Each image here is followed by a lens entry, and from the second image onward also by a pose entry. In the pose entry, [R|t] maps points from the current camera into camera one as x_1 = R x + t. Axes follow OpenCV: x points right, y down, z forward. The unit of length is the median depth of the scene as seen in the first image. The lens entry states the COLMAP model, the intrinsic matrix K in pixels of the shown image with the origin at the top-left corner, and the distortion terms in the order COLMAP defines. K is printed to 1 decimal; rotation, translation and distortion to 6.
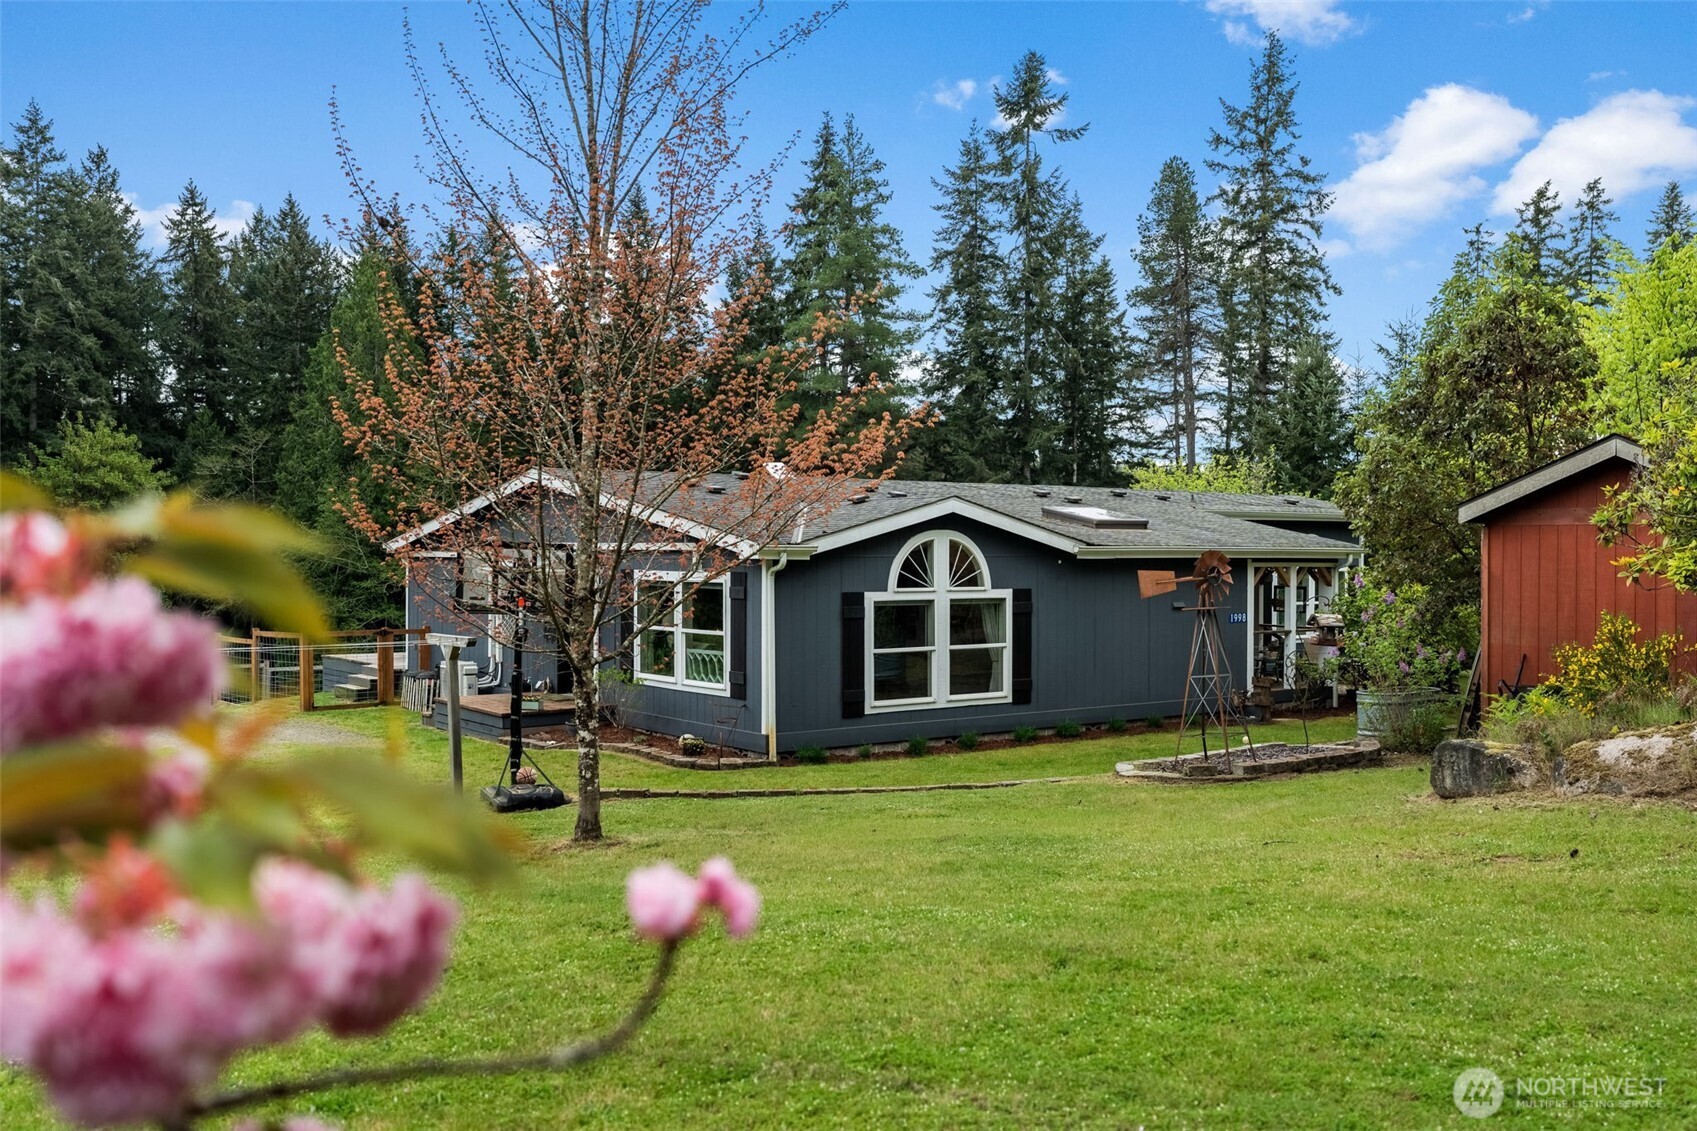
lens RADIAL K [[1561.2, 0, 848.5], [0, 1561.2, 565.5], [0, 0, 1]] dist [0.013532, 0.005995]
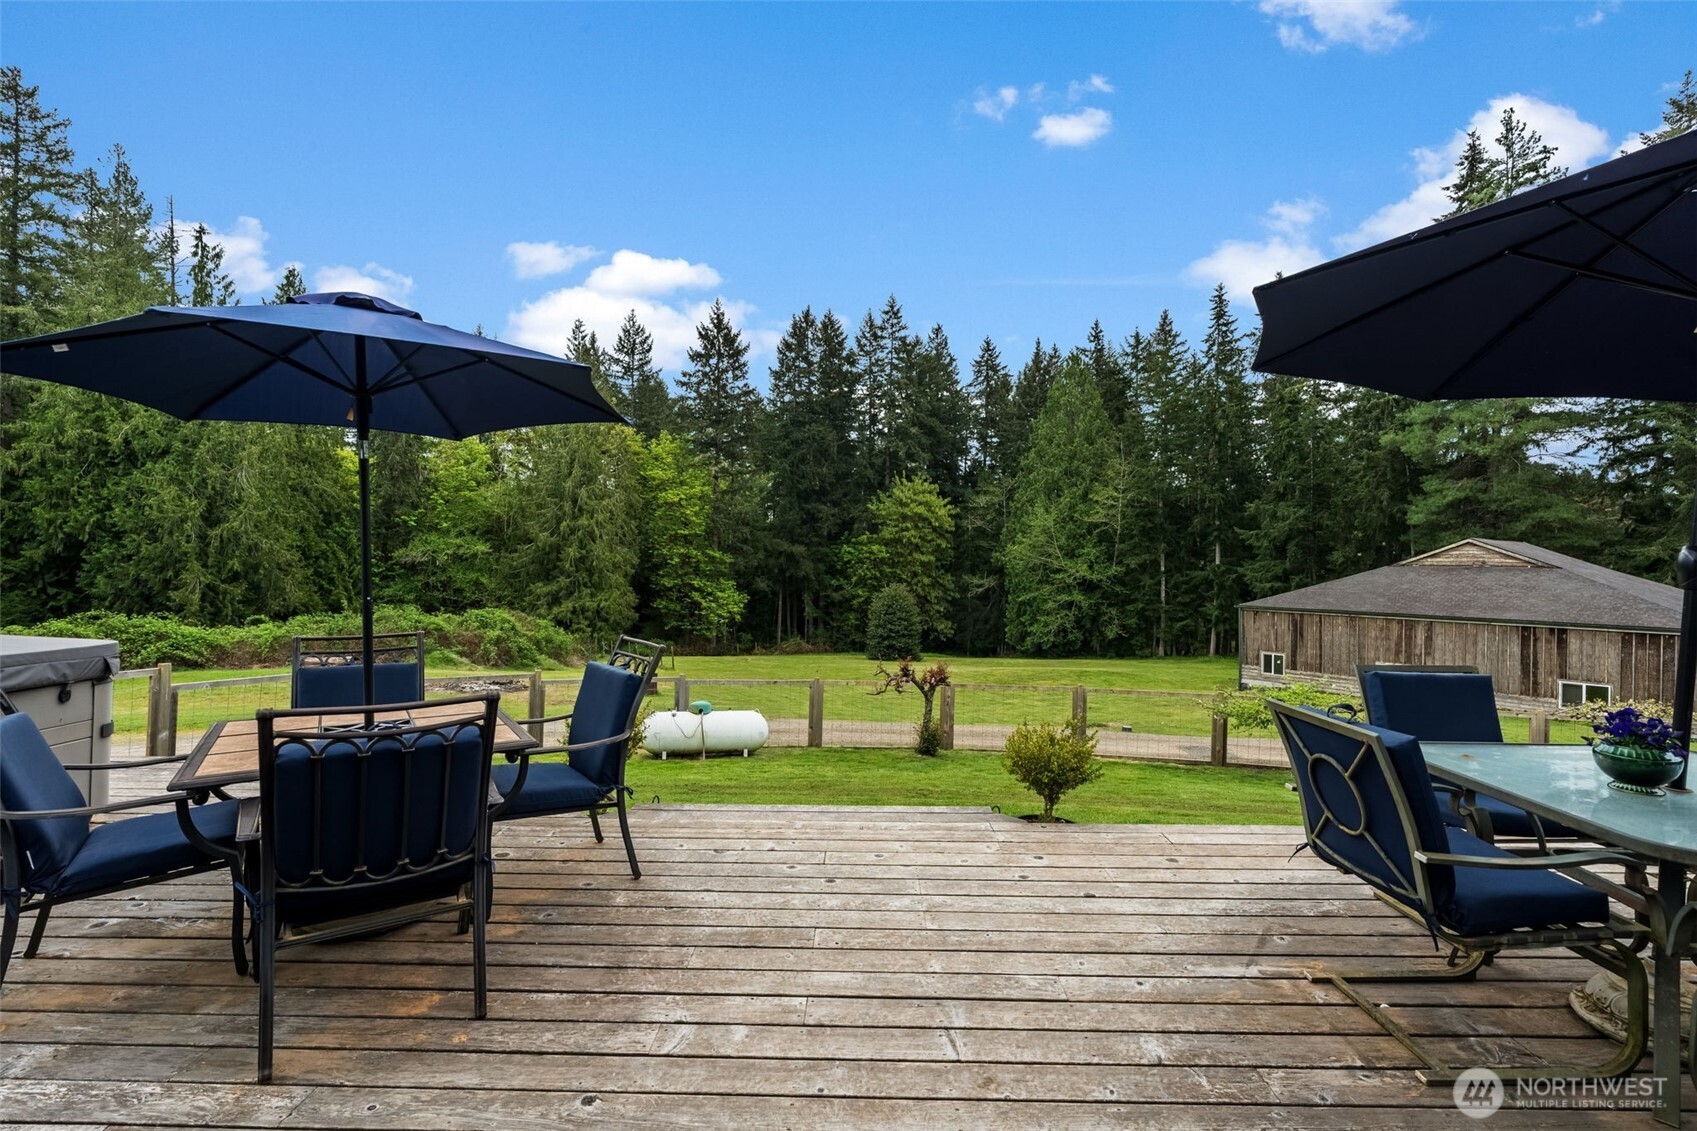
lens RADIAL K [[773.0, 0, 857.9], [0, 773.0, 561.3], [0, 0, 1]] dist [-0.003413, 0.000249]
pose [[0.791421, 0.006567, -0.611236, -0.023647], [-0.014146, 0.999871, -0.007573, 0.006693], [0.611107, 0.014640, 0.791412, 0.343502]]
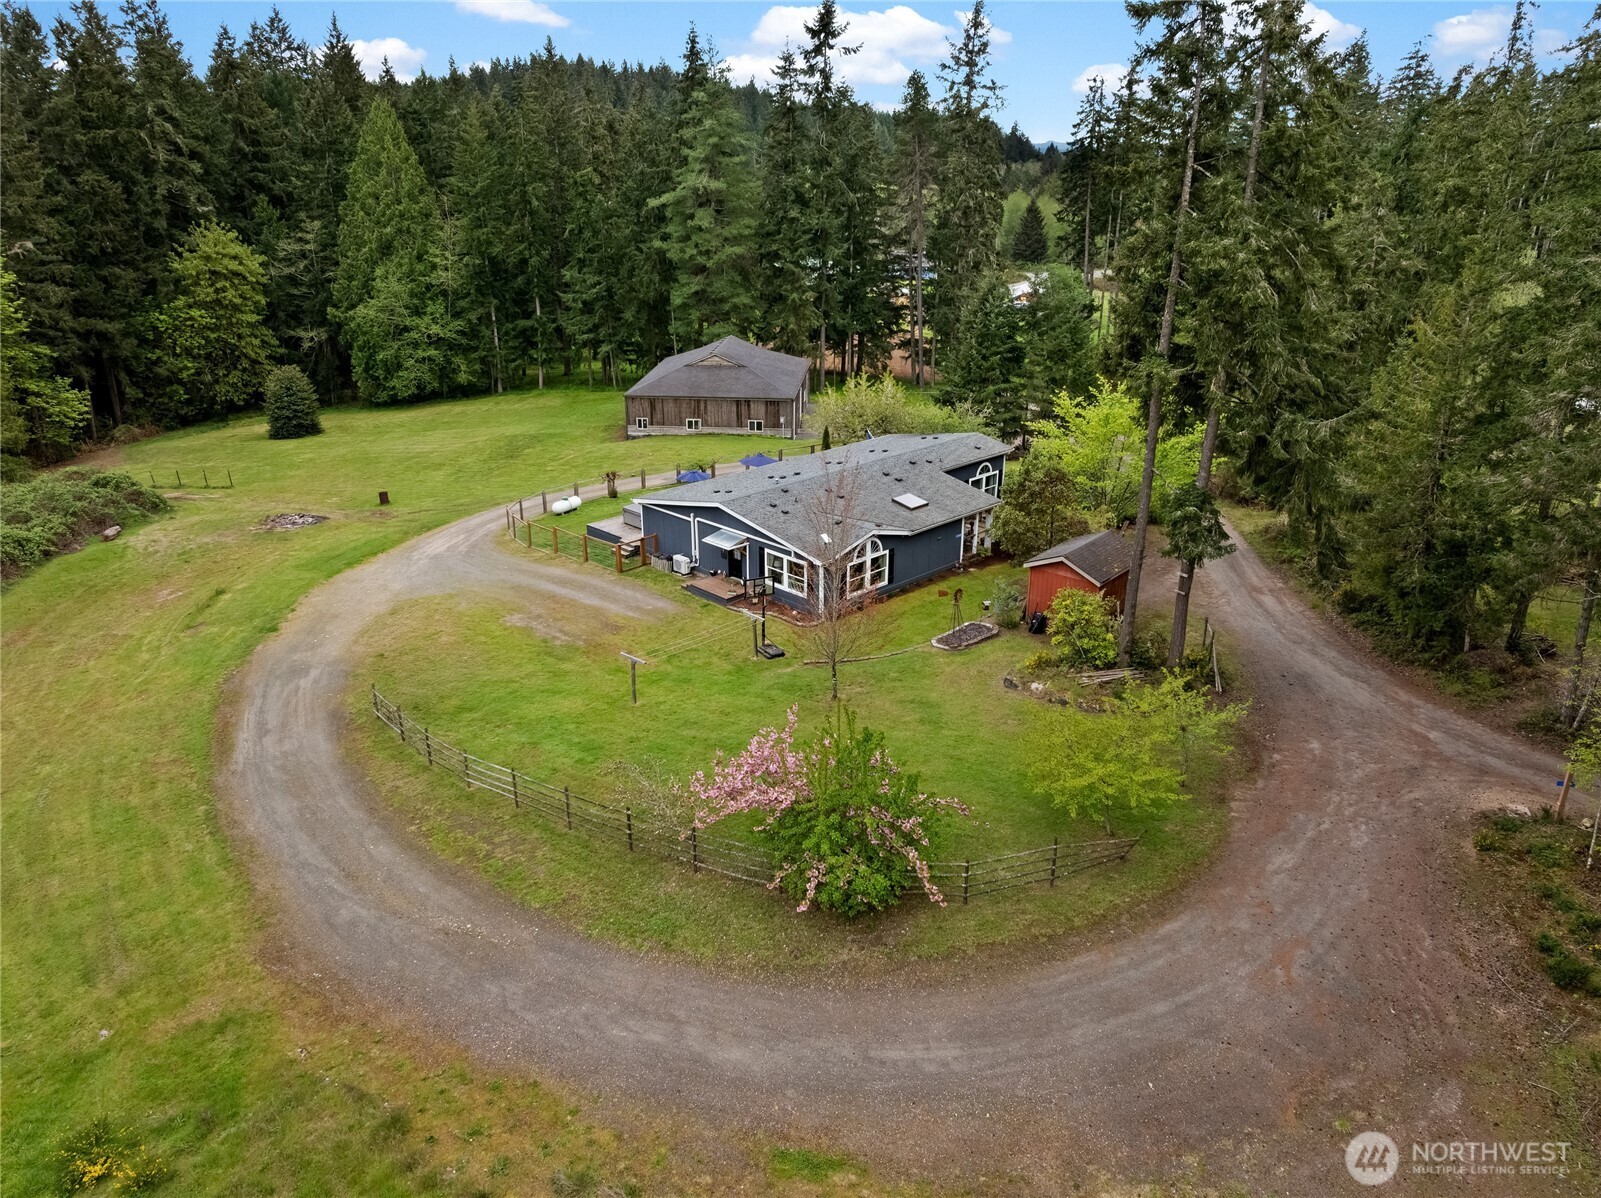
lens RADIAL K [[1138.3, 0, 800.5], [0, 1138.3, 599.0], [0, 0, 1]] dist [-0.022656, 0.001354]
pose [[0.990466, -0.052109, 0.127524, -0.080732], [0.003224, 0.934215, 0.356696, -0.156470], [-0.137721, -0.352884, 0.925476, -0.243867]]
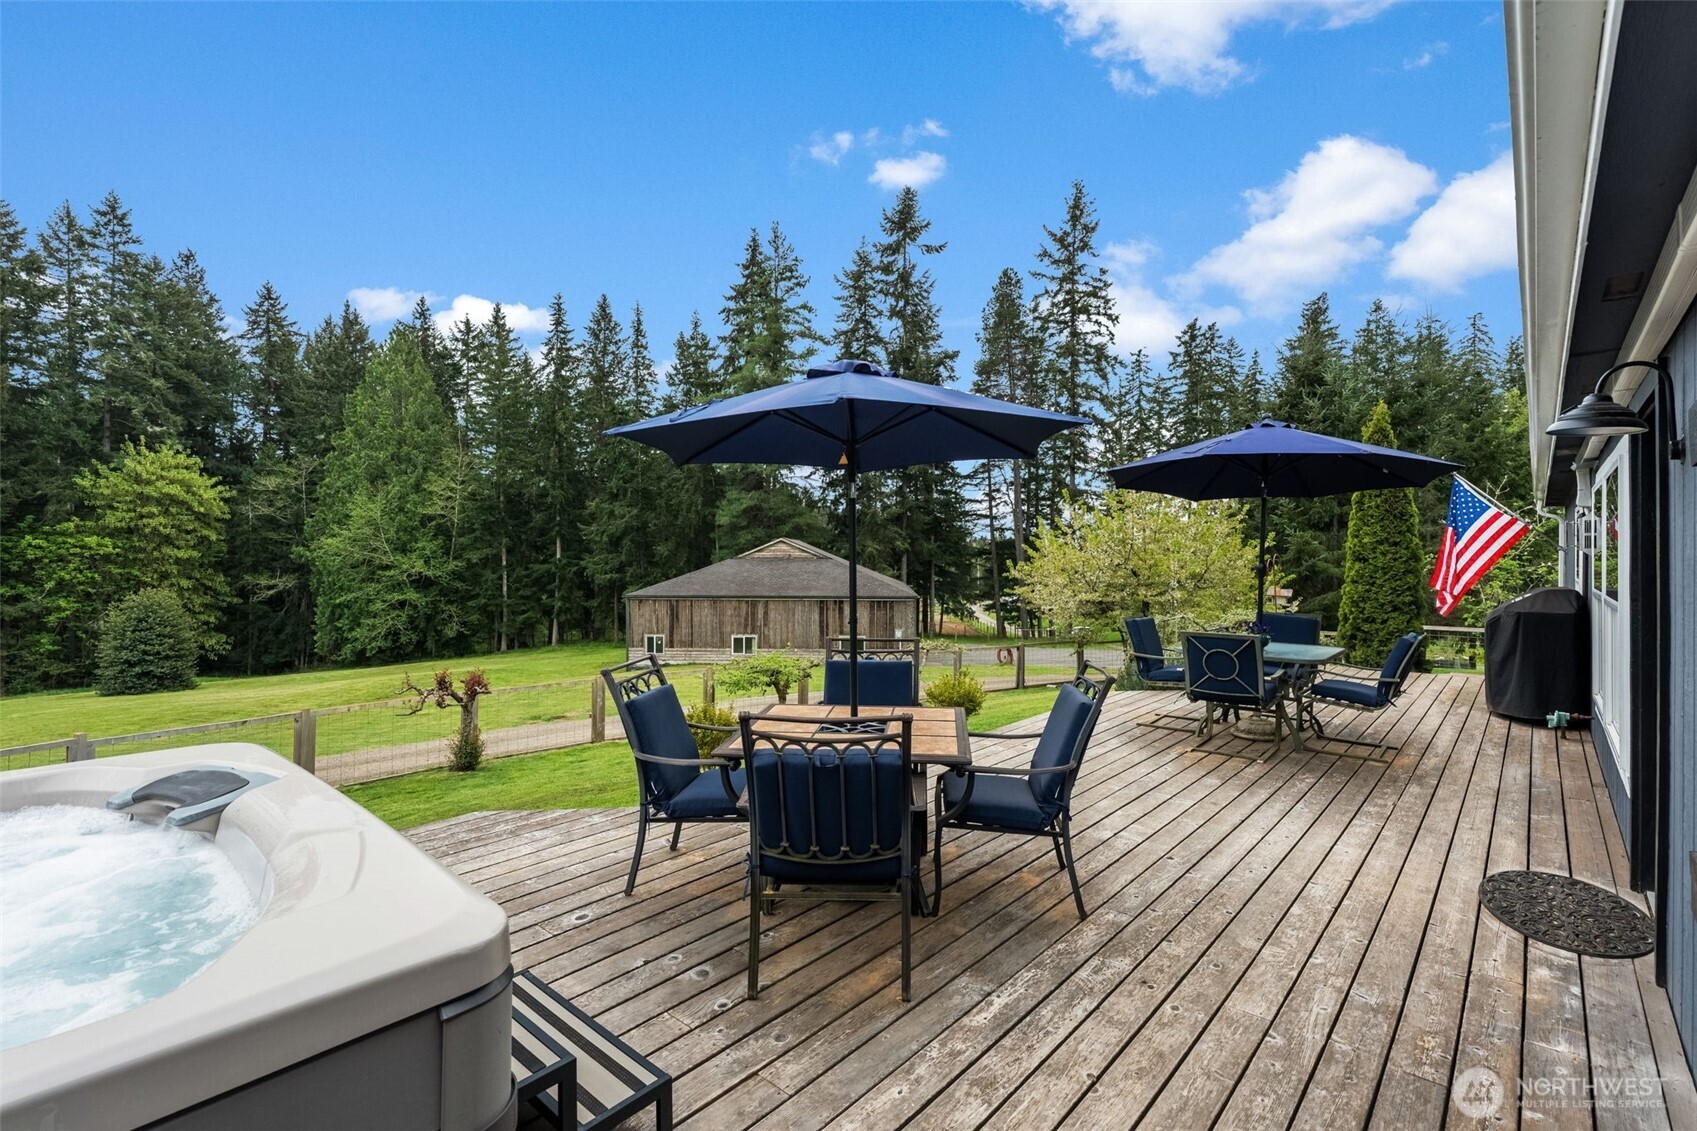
lens RADIAL K [[767.2, 0, 853.5], [0, 767.2, 552.7], [0, 0, 1]] dist [-0.005119, -0.000268]
pose [[0.980216, -0.001325, 0.197926, -0.062006], [0.004110, 0.999898, -0.013664, 0.005731], [-0.197888, 0.014207, 0.980122, 0.321788]]
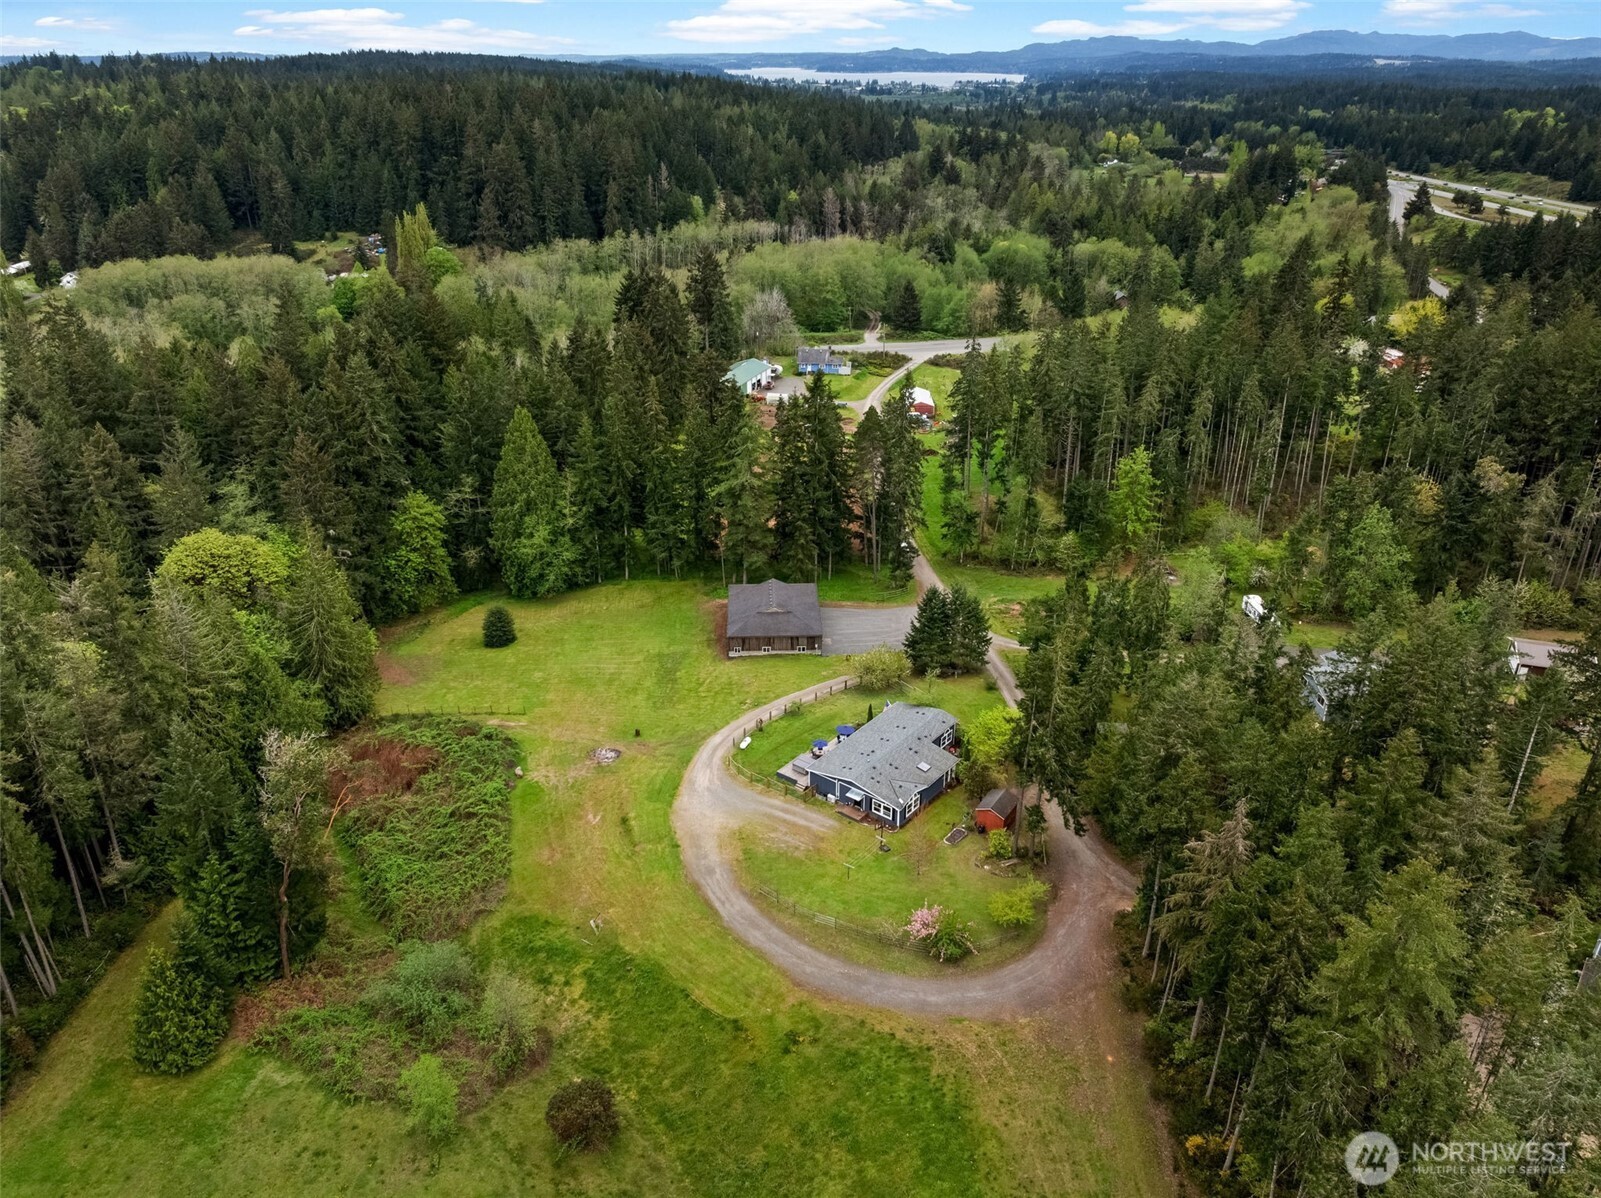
lens RADIAL K [[1138.3, 0, 800.5], [0, 1138.3, 599.0], [0, 0, 1]] dist [-0.022656, 0.001354]
pose [[0.965575, -0.111425, 0.235052, -0.379117], [0.003552, 0.909175, 0.416400, -0.723907], [-0.260100, -0.401231, 0.878272, -0.766680]]
